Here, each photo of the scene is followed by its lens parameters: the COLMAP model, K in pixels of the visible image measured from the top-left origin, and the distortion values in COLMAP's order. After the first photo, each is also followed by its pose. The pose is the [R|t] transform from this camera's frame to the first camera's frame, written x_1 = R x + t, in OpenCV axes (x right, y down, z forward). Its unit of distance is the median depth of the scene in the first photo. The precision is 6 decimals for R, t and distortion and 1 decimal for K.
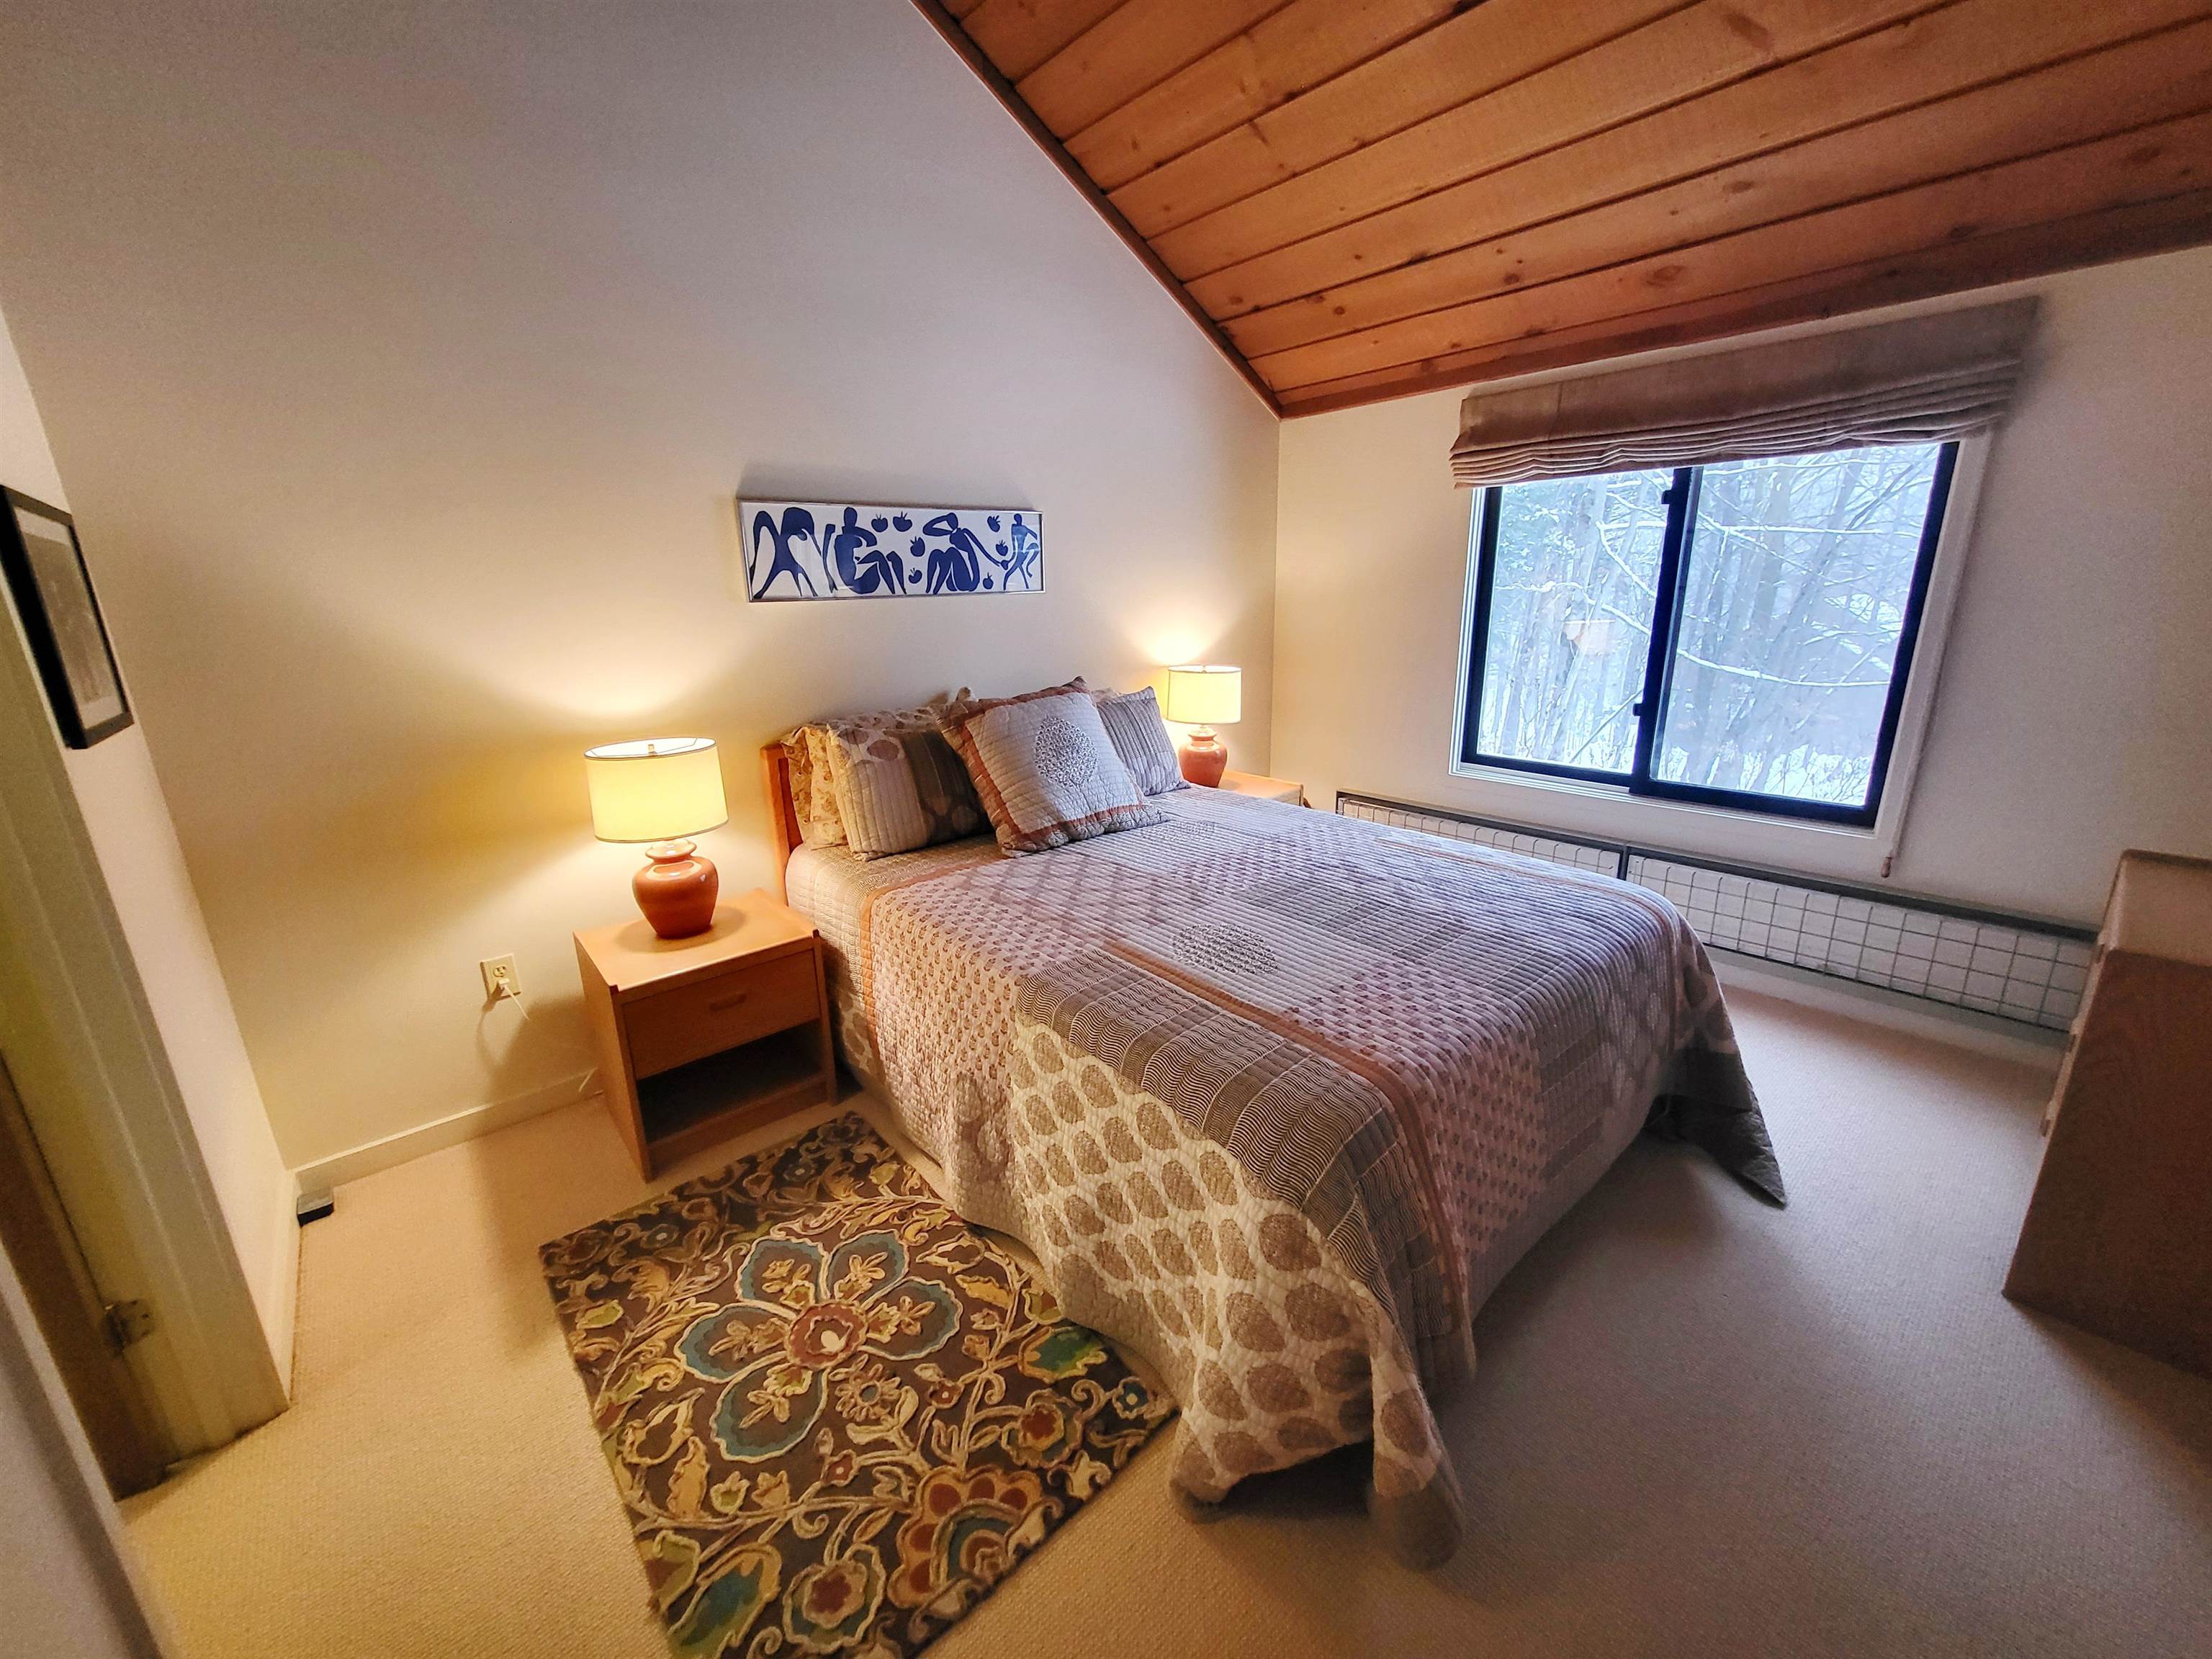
lens RADIAL K [[867.9, 0, 1074.0], [0, 867.9, 832.7], [0, 0, 1]] dist [-0.007596, 0.002662]
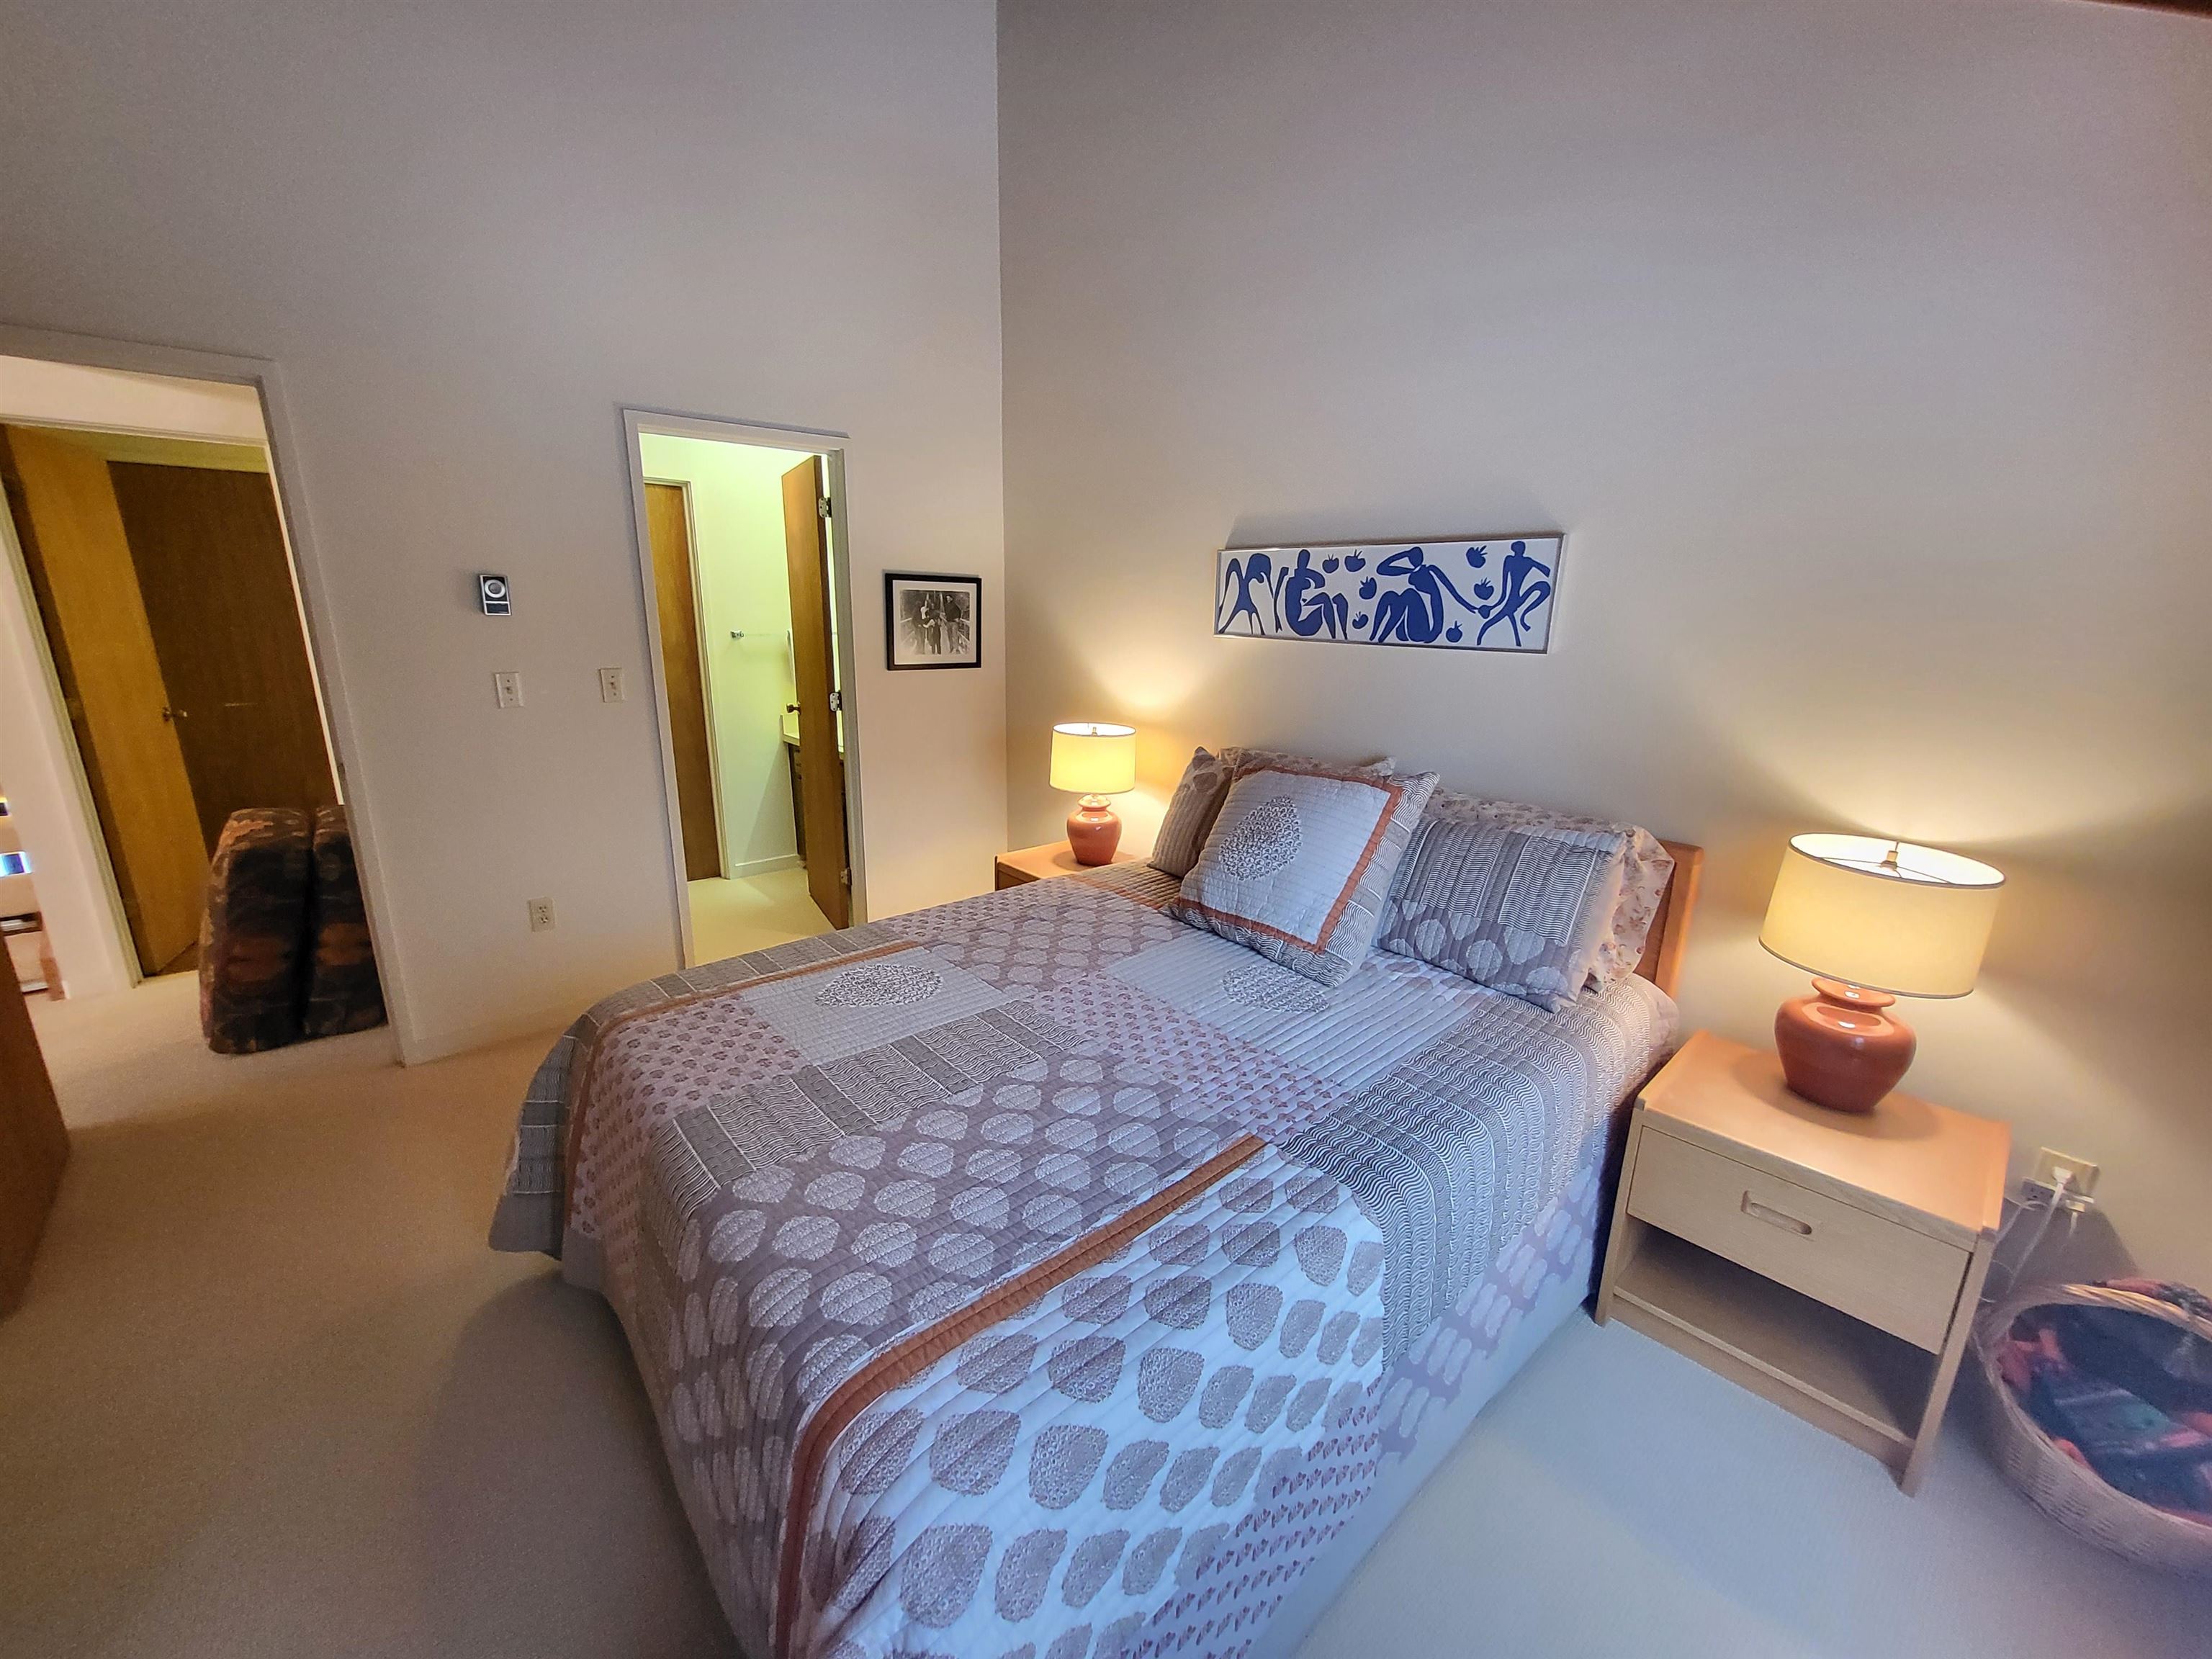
lens RADIAL K [[867.9, 0, 1095.0], [0, 867.9, 836.0], [0, 0, 1]] dist [-0.007596, 0.002662]
pose [[0.005544, 0.291145, -0.956663, 0.748829], [-0.285461, 0.917330, 0.277520, -0.266773], [0.958374, 0.271551, 0.088196, 0.731284]]
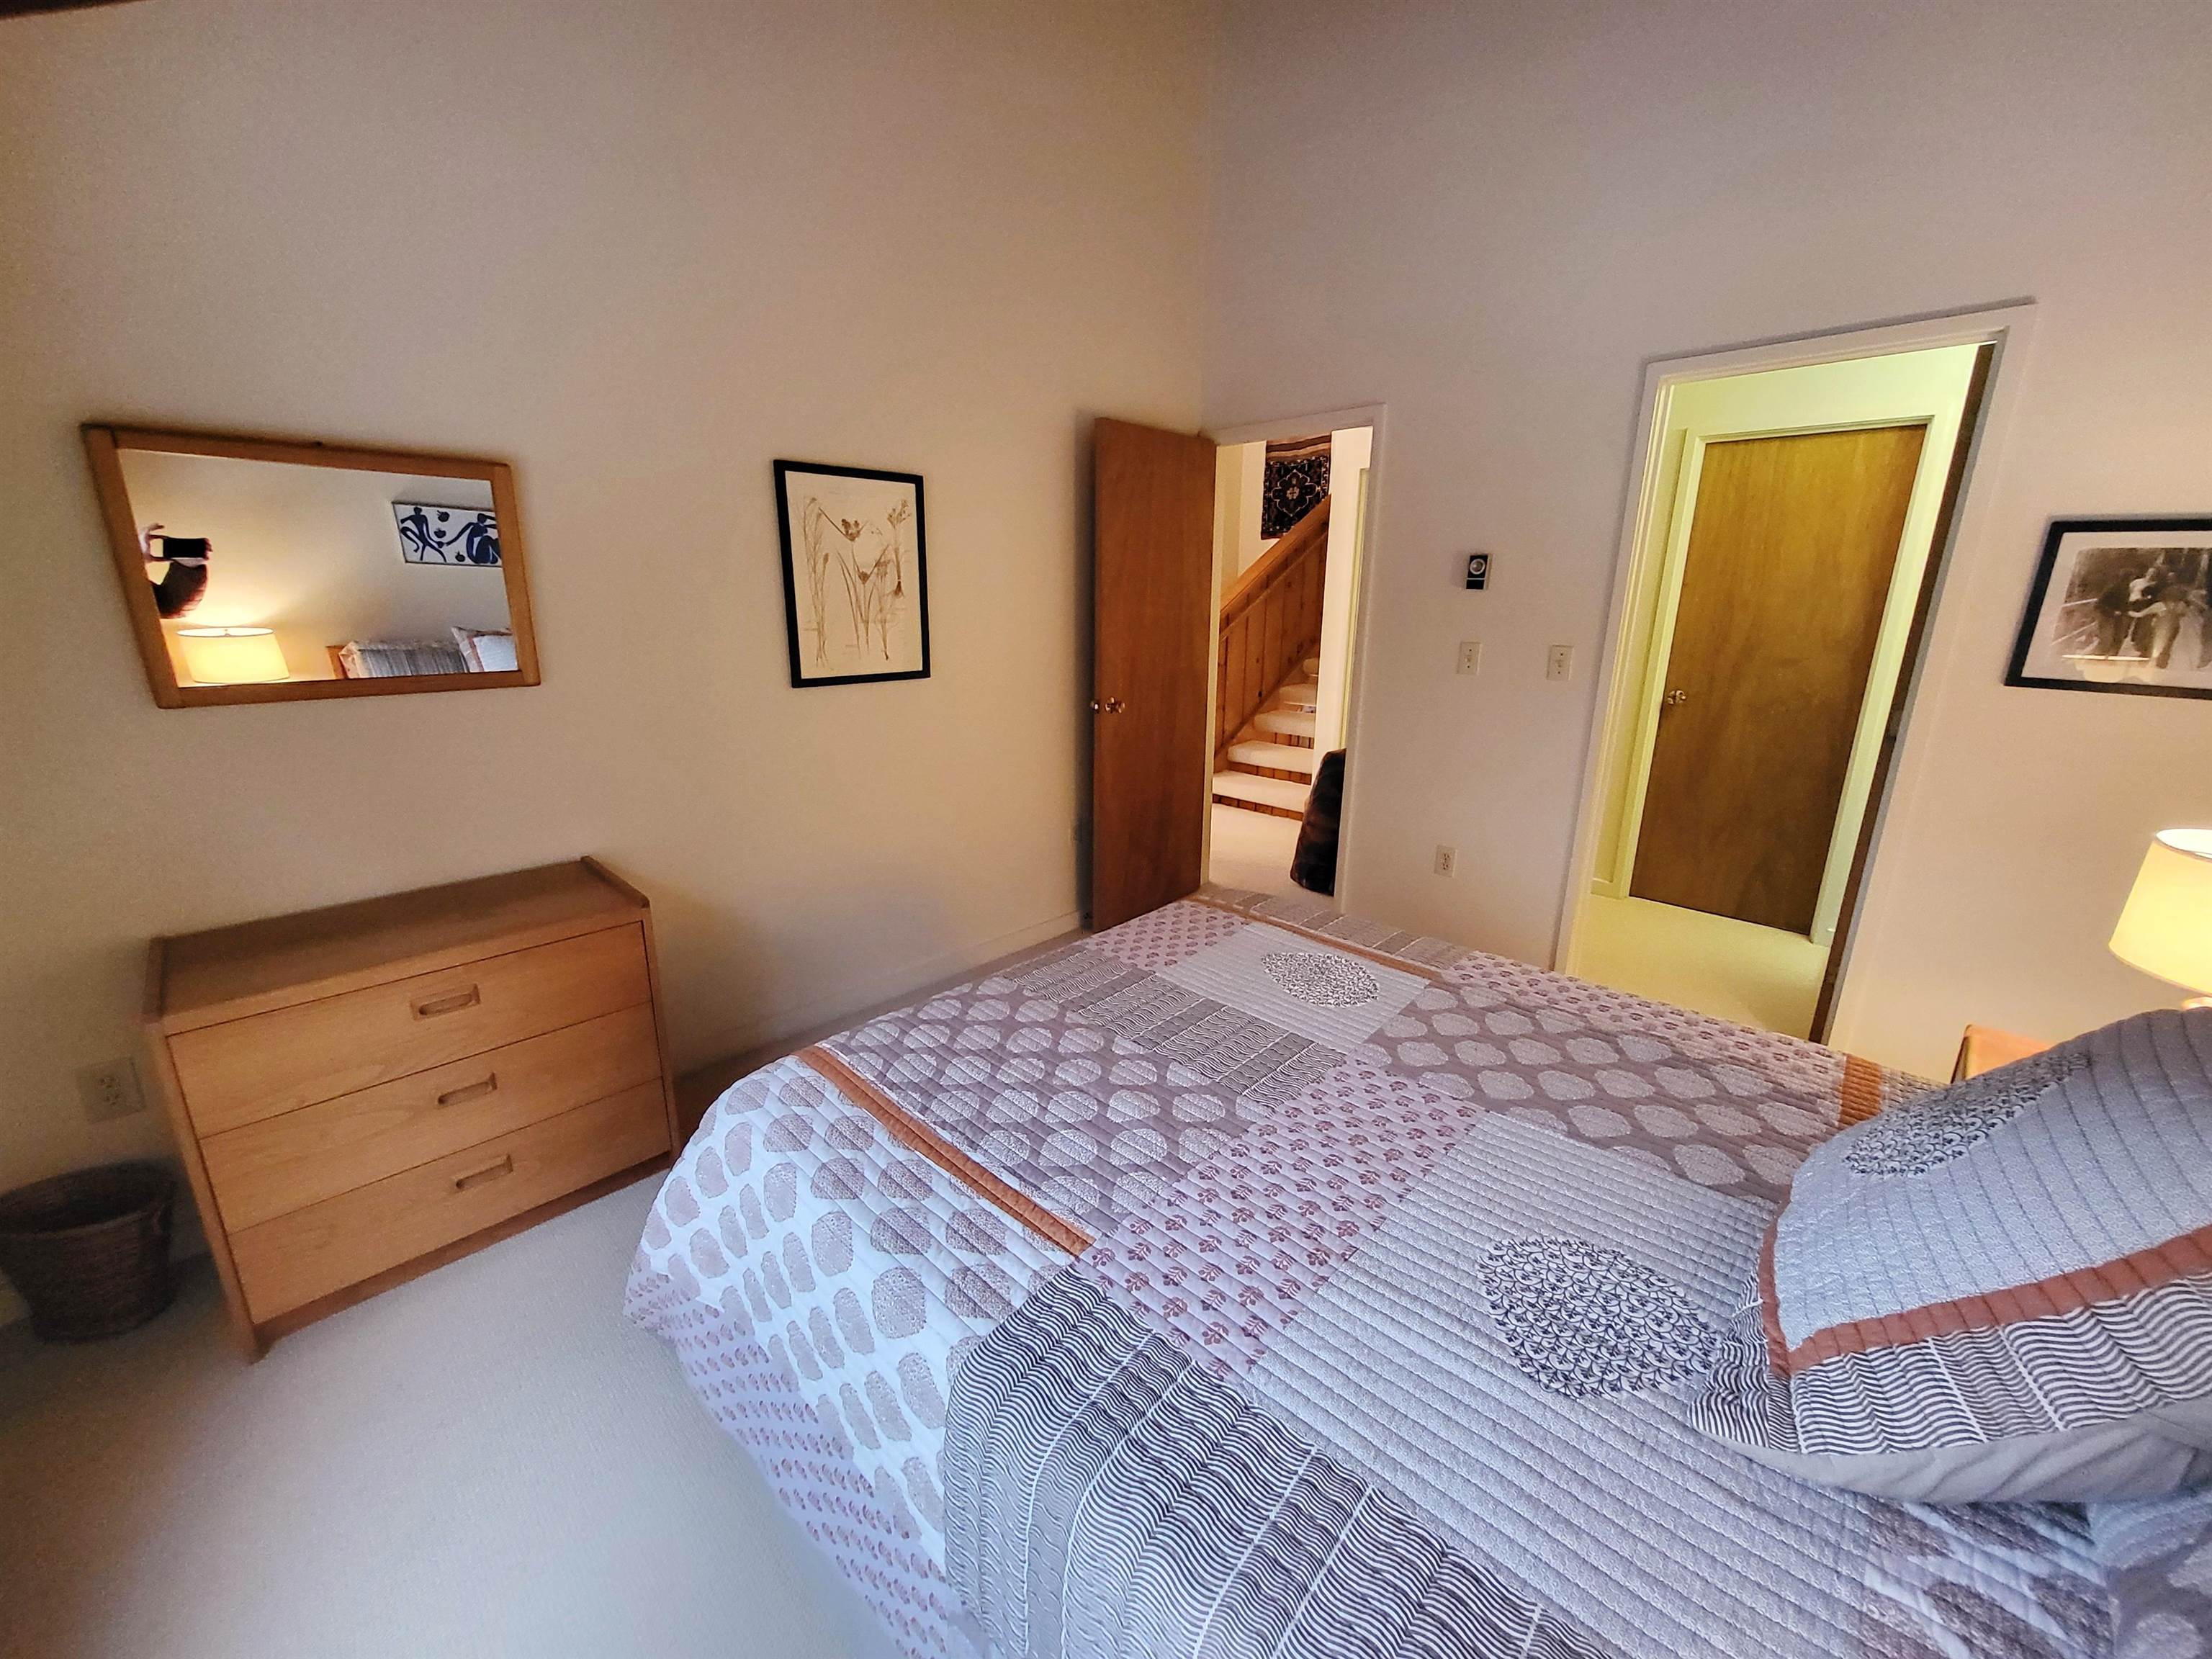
lens RADIAL K [[867.9, 0, 1057.0], [0, 867.9, 817.4], [0, 0, 1]] dist [-0.007596, 0.002662]
pose [[-0.997466, 0.048358, -0.052187, 0.340608], [0.014664, 0.857485, 0.514300, -0.356709], [0.069620, 0.512231, -0.856021, 1.147115]]
